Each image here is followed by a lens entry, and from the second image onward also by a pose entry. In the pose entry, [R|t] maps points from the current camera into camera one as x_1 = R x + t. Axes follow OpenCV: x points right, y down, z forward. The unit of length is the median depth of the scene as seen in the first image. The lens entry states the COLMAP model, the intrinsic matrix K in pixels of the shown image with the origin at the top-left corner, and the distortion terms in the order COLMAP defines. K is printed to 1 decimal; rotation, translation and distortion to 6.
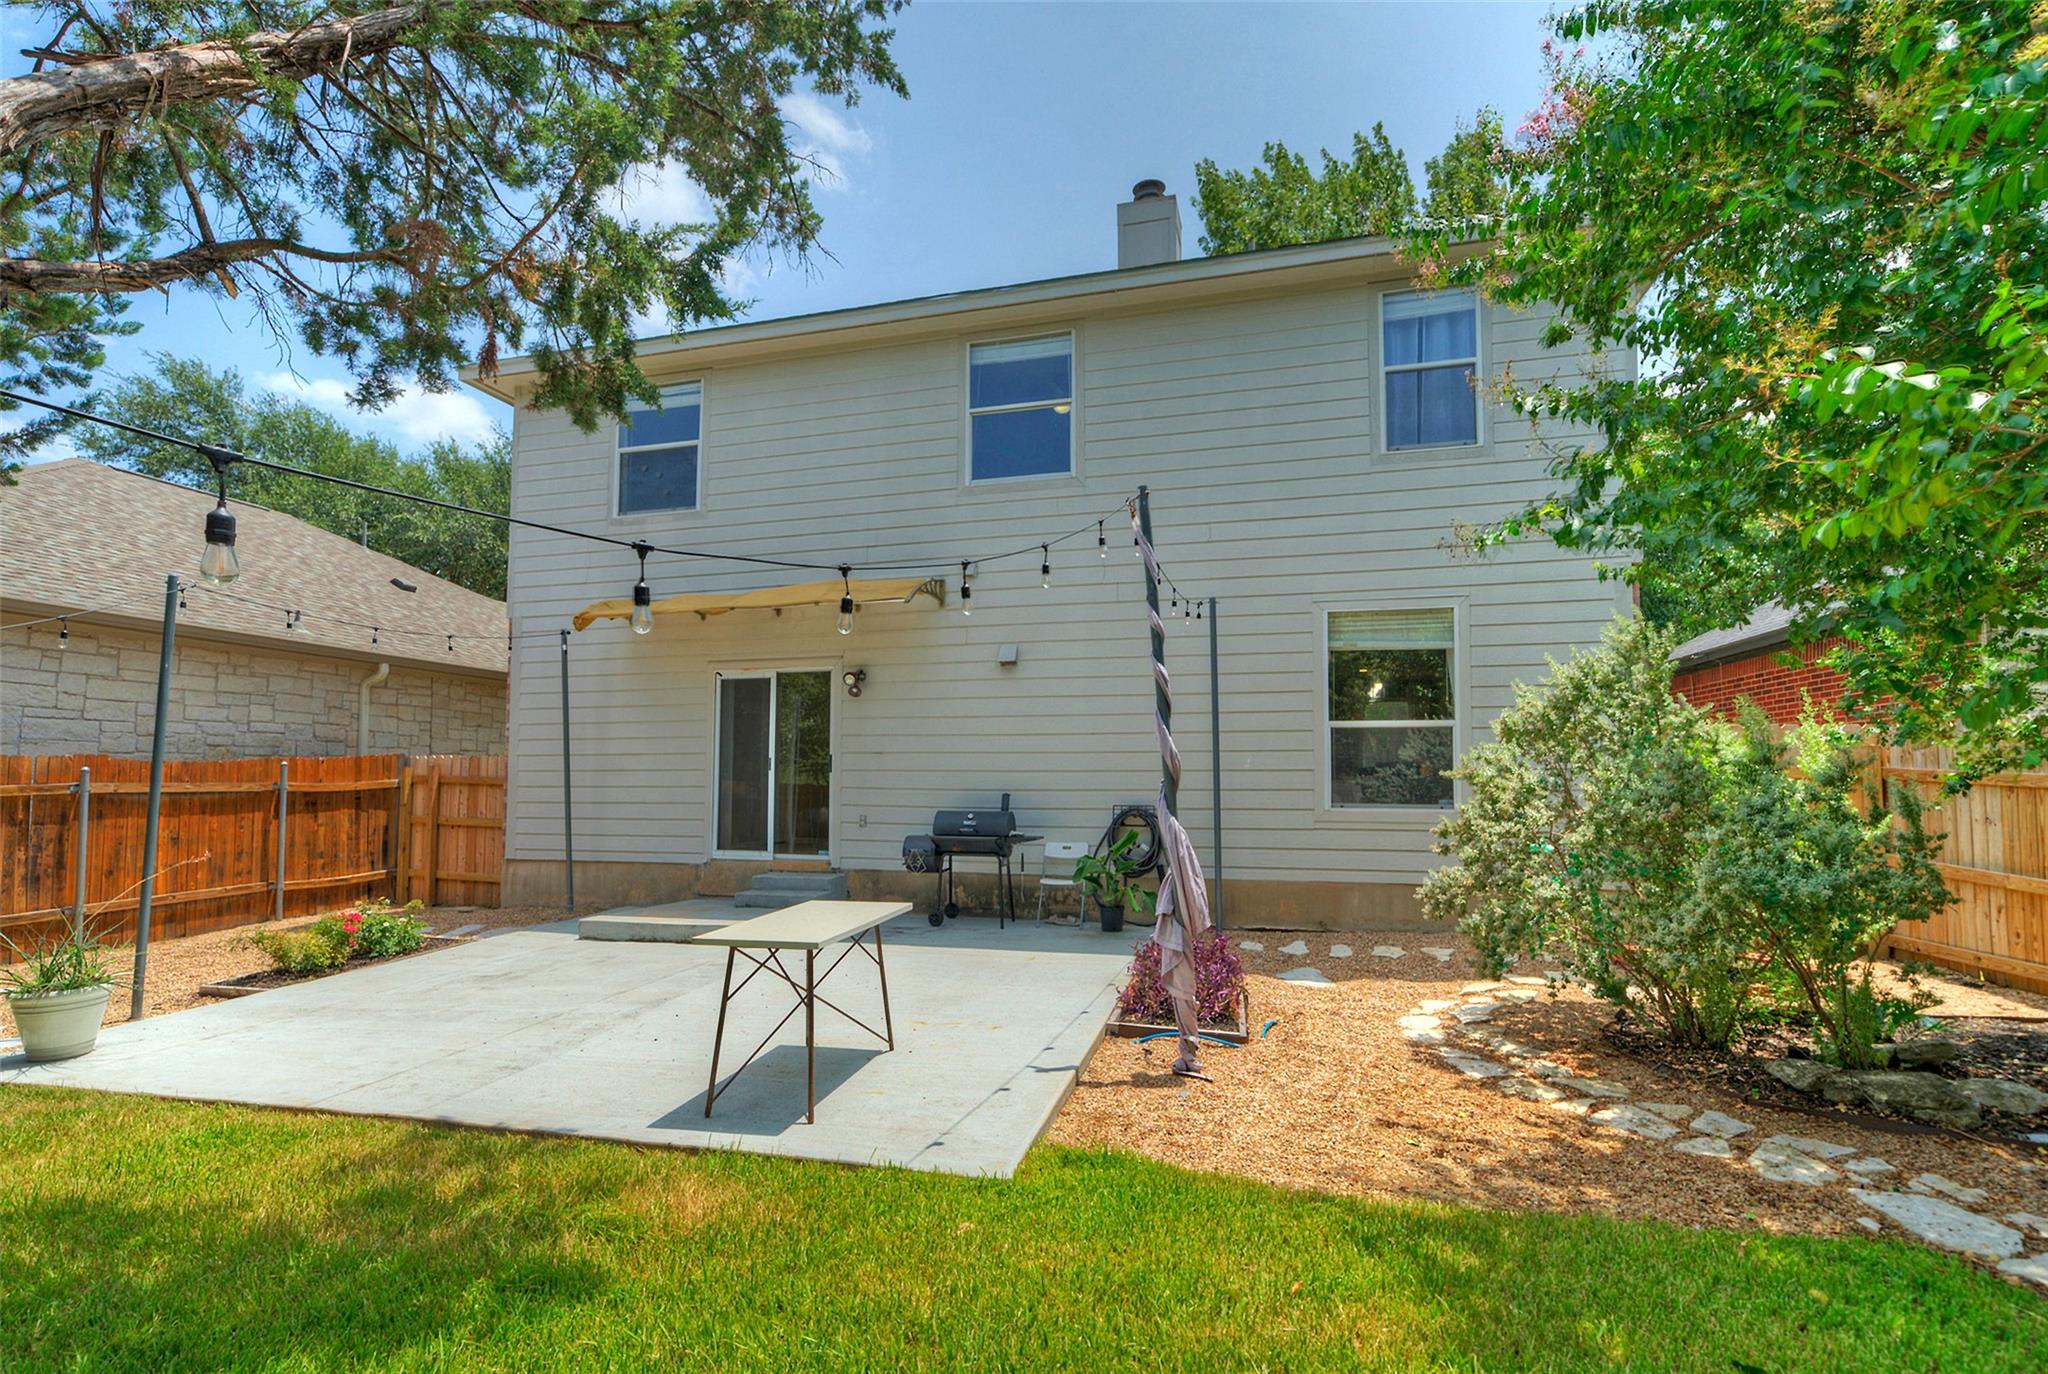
lens RADIAL K [[900.1, 0, 1050.0], [0, 900.1, 731.5], [0, 0, 1]] dist [0.001010, 0.000430]
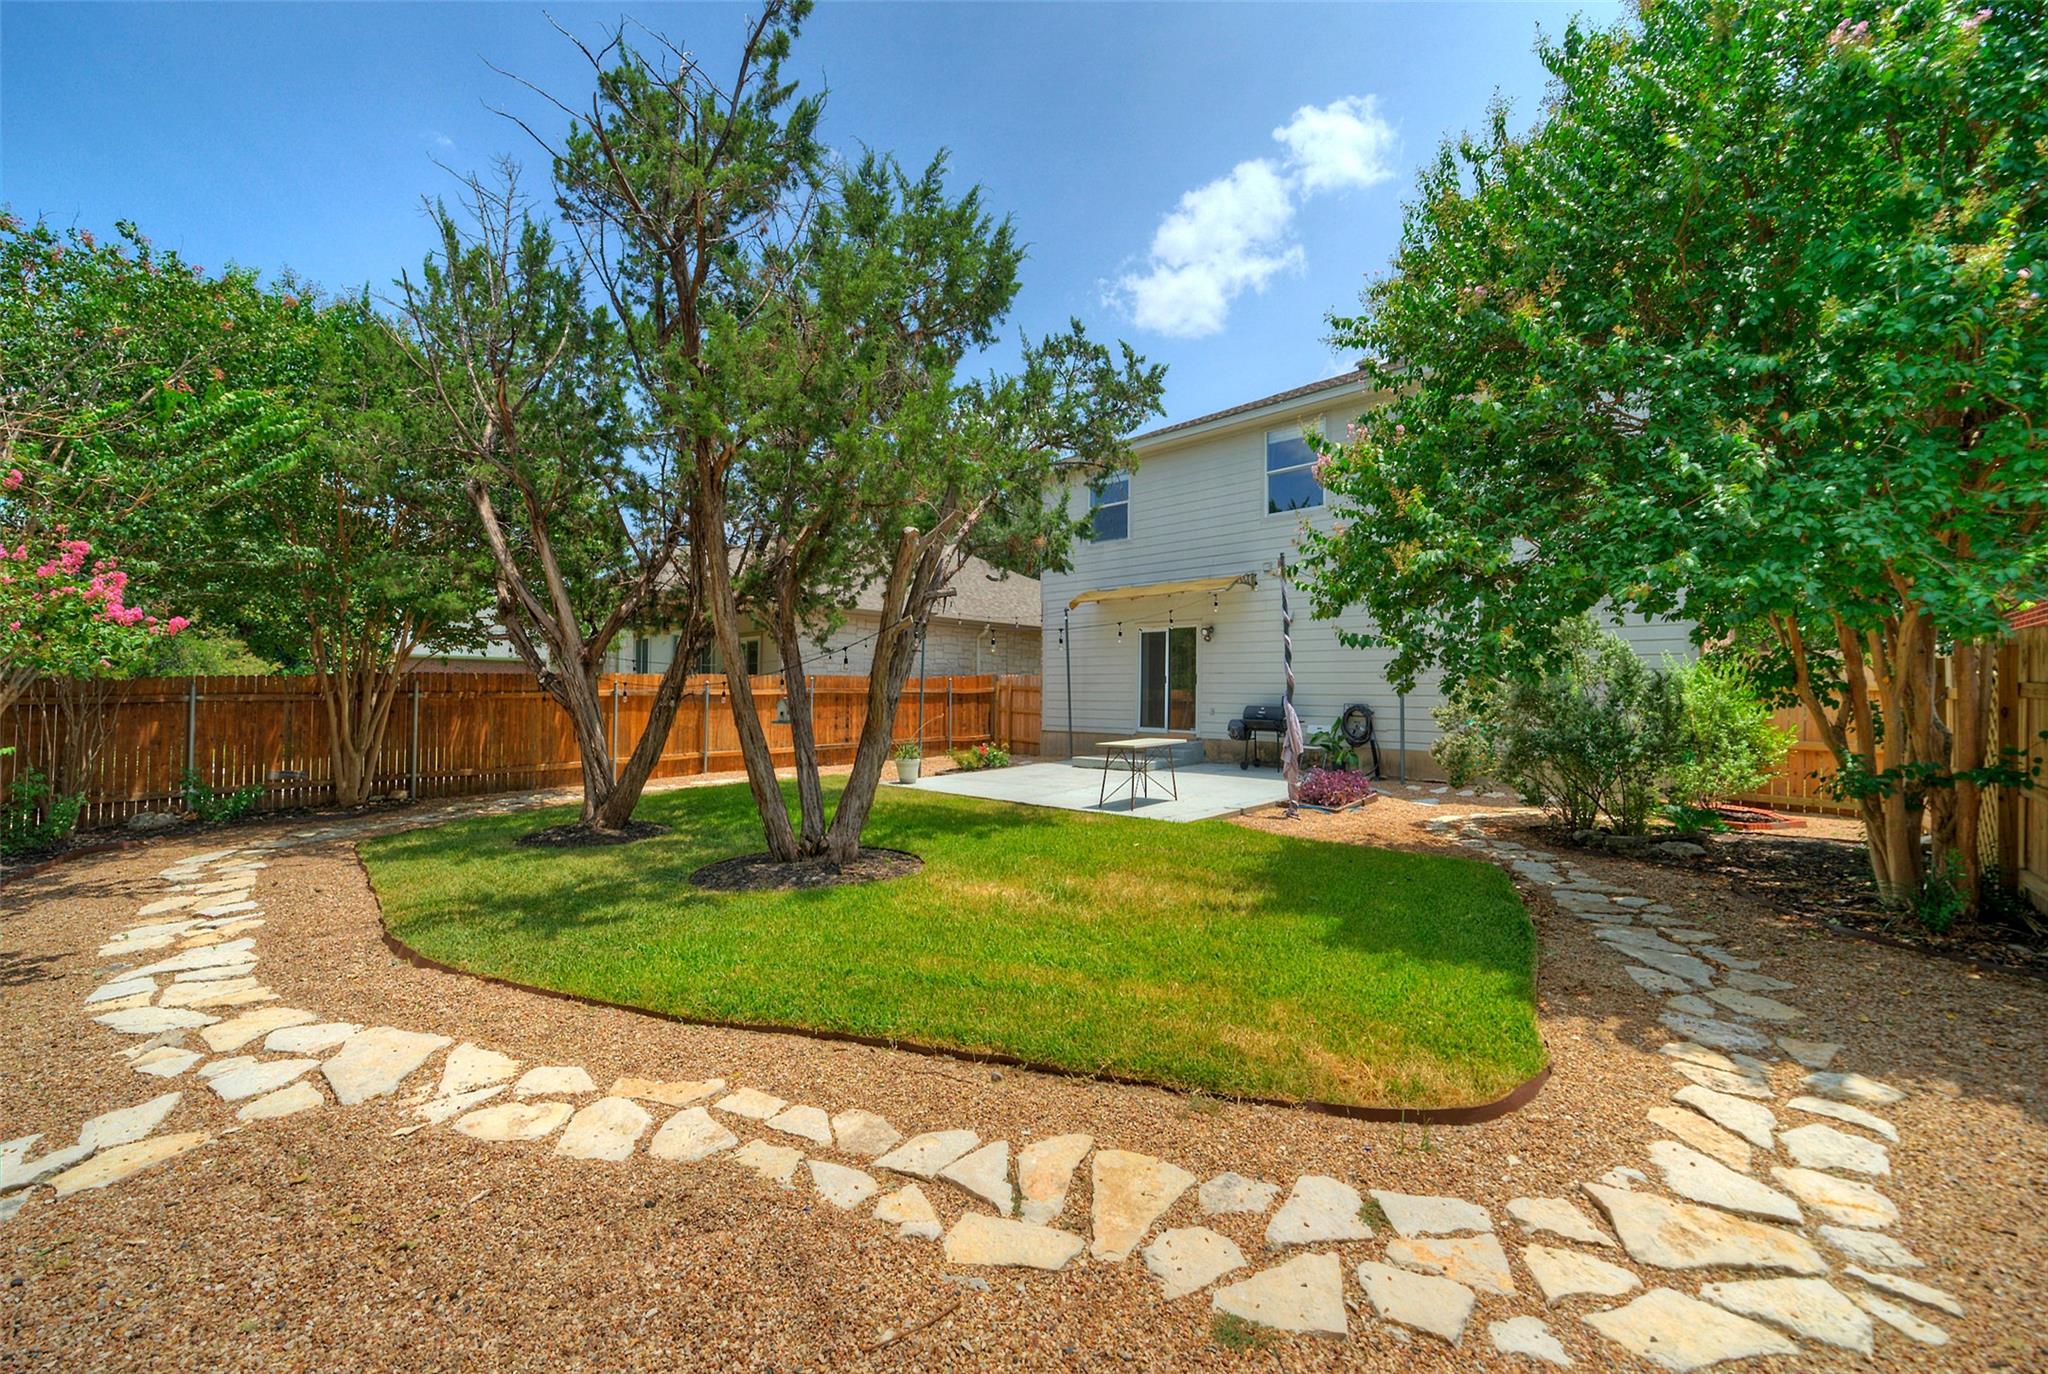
lens RADIAL K [[755.0, 0, 1025.5], [0, 755.0, 681.5], [0, 0, 1]] dist [0.011797, 0.000800]
pose [[0.841490, -0.000624, -0.540272, 0.267562], [0.023054, 0.999130, 0.034754, -0.019443], [0.539780, -0.041701, 0.840773, -0.418512]]
